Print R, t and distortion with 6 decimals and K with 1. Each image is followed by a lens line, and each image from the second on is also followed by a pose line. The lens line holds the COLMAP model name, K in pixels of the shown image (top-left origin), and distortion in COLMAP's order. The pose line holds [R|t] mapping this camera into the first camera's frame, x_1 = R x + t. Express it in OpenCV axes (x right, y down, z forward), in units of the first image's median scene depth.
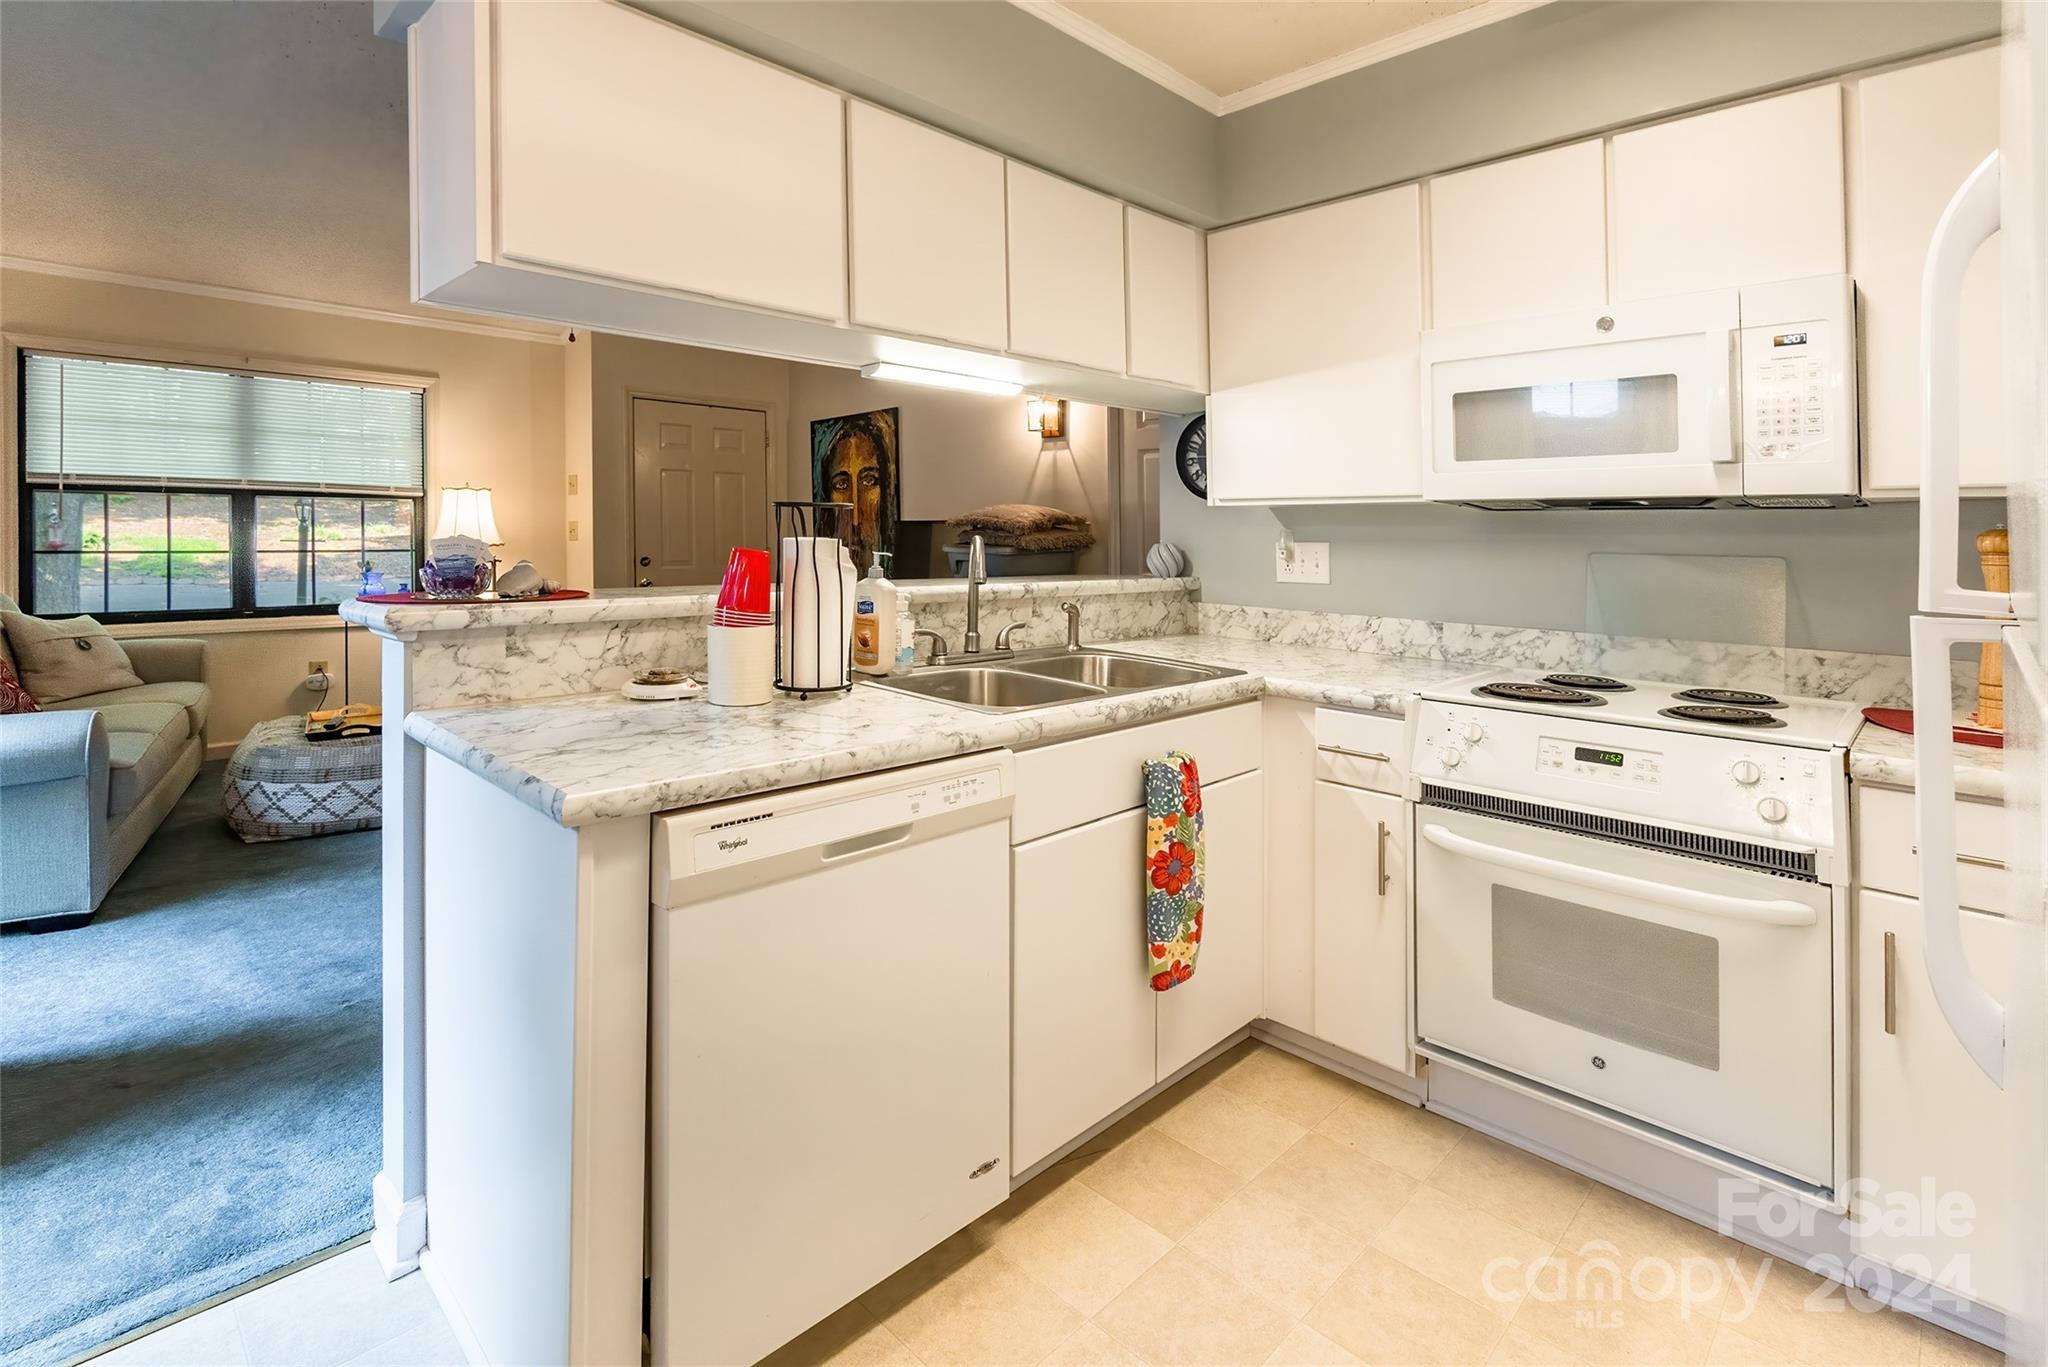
lens RADIAL K [[993.2, 0, 1109.4], [0, 993.2, 553.4], [0, 0, 1]] dist [0.001211, 0.000626]
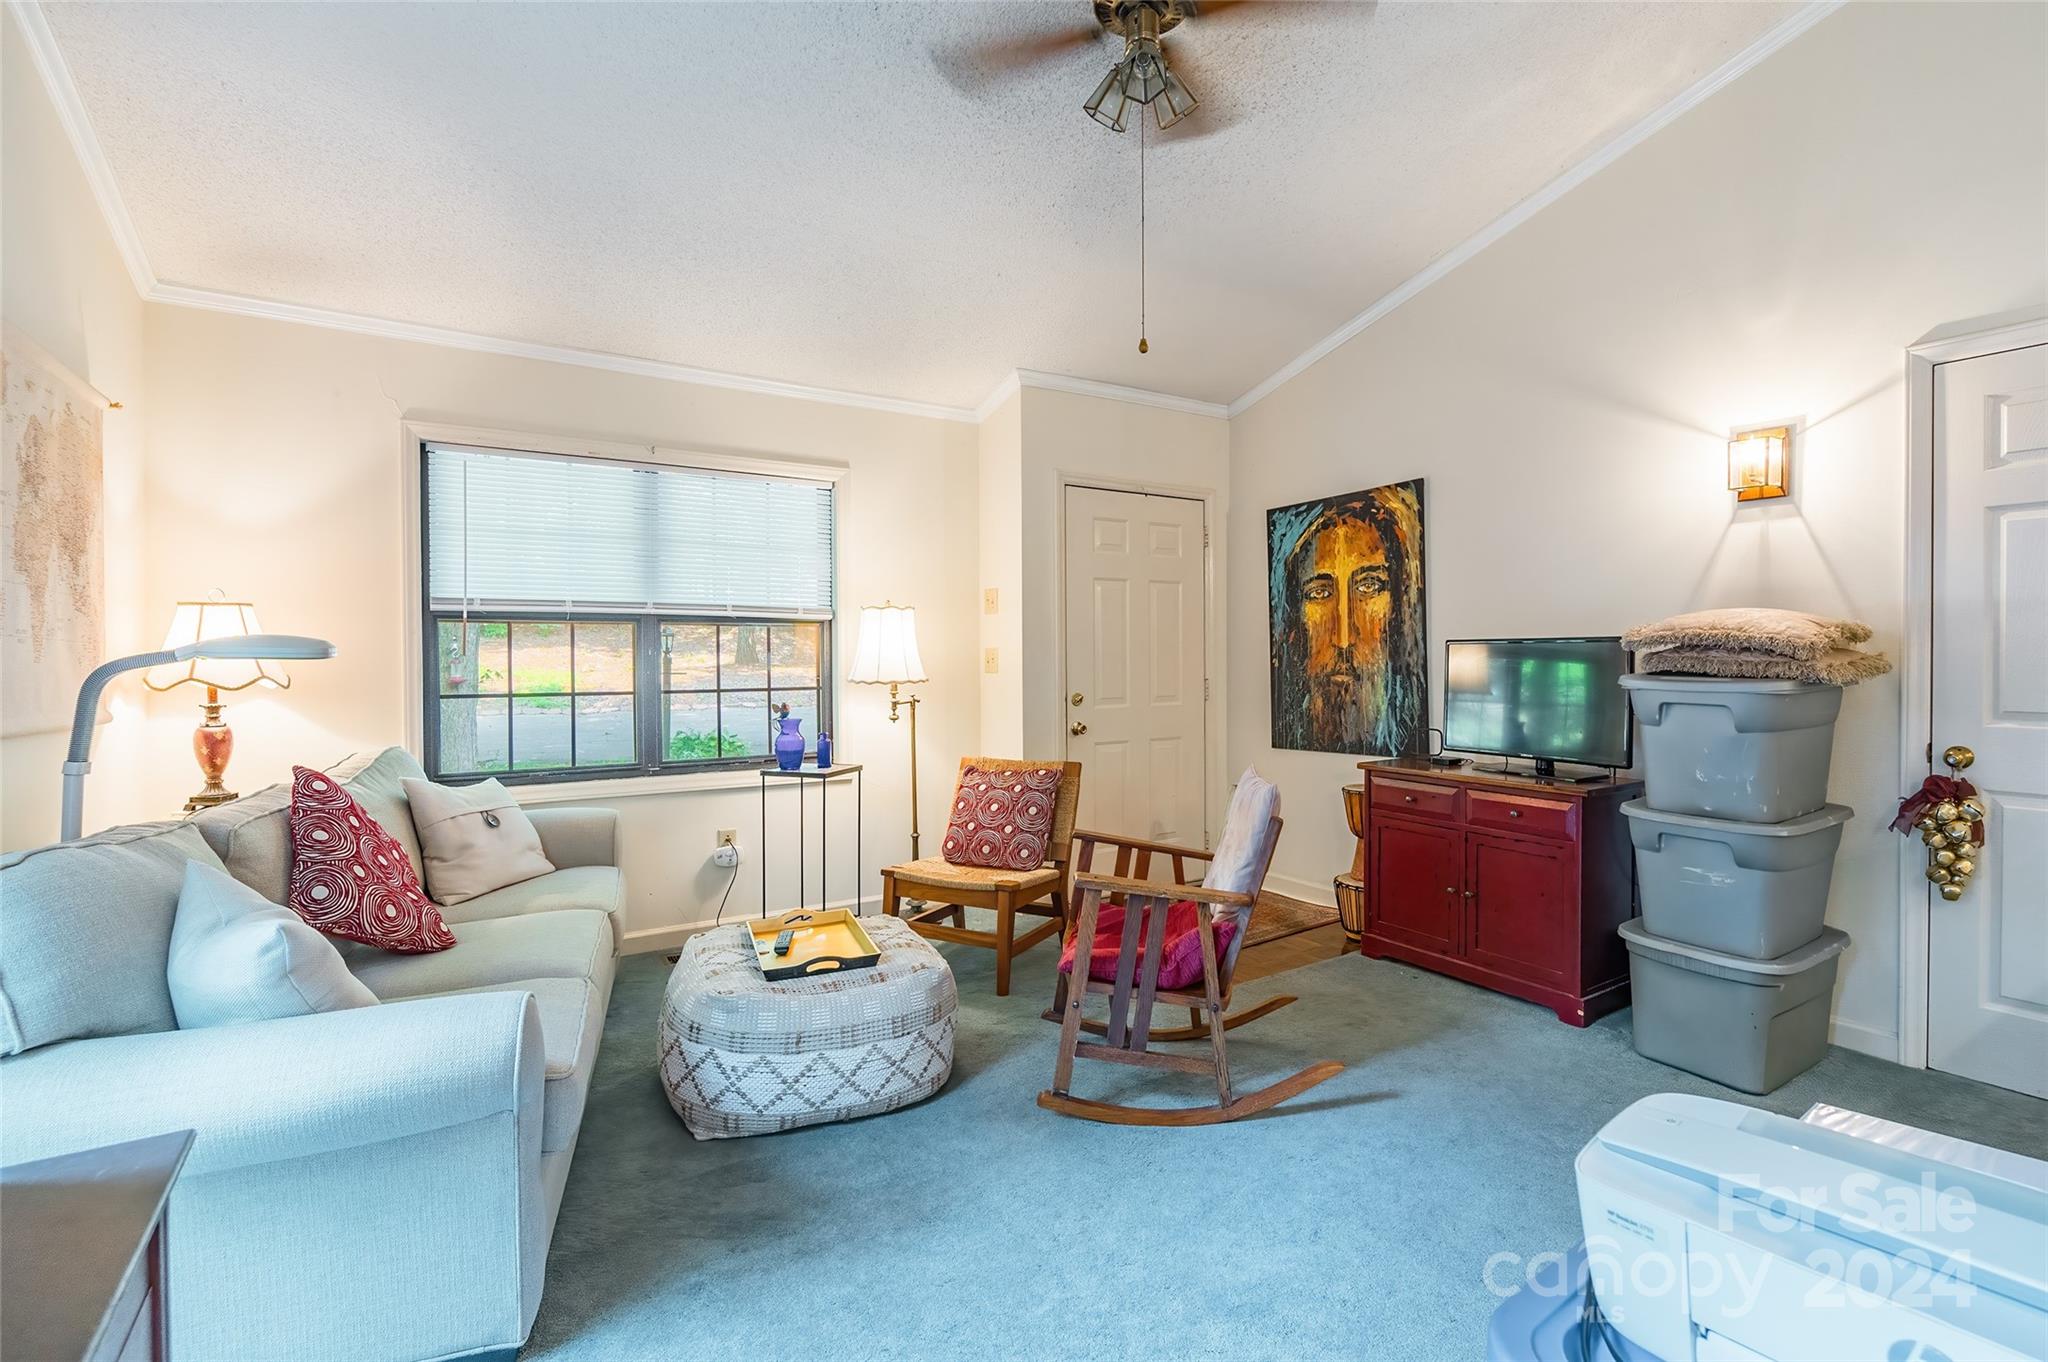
lens RADIAL K [[929.9, 0, 1022.8], [0, 929.9, 672.6], [0, 0, 1]] dist [-0.001014, 0.000154]
pose [[0.965348, -0.009142, -0.260806, -0.439146], [0.008847, 0.999958, -0.002307, -0.015367], [0.260817, -0.000080, 0.965388, 0.407668]]
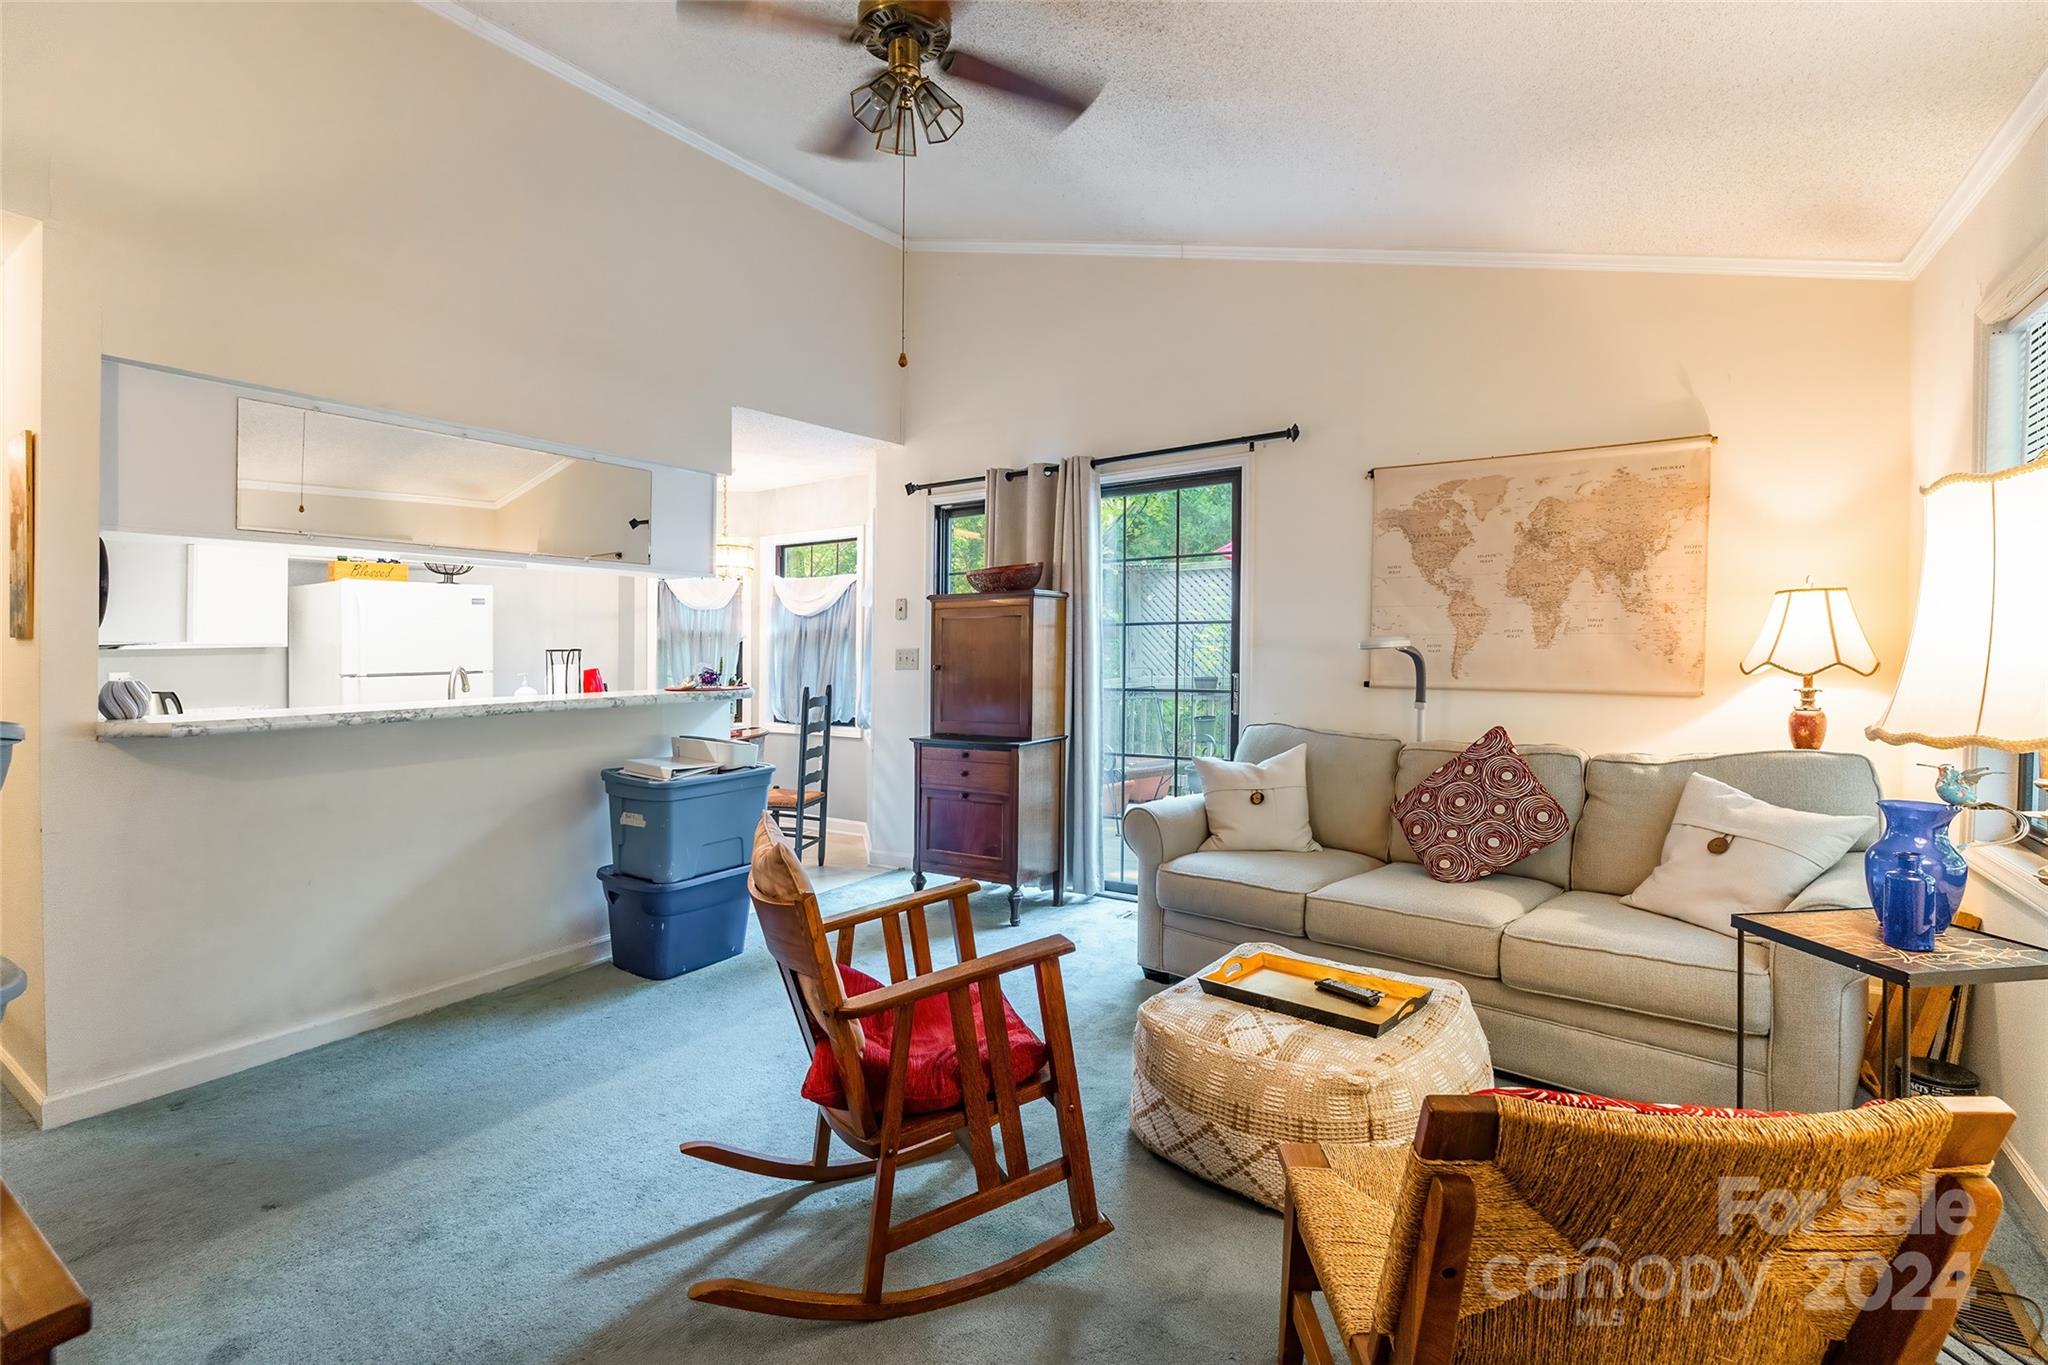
lens RADIAL K [[941.4, 0, 1022.2], [0, 941.4, 645.4], [0, 0, 1]] dist [-0.001816, -0.000312]
pose [[-0.989037, 0.001599, -0.147658, -0.498063], [-0.000161, 0.999929, 0.011910, -0.037873], [0.147667, 0.011804, -0.988967, 1.441424]]
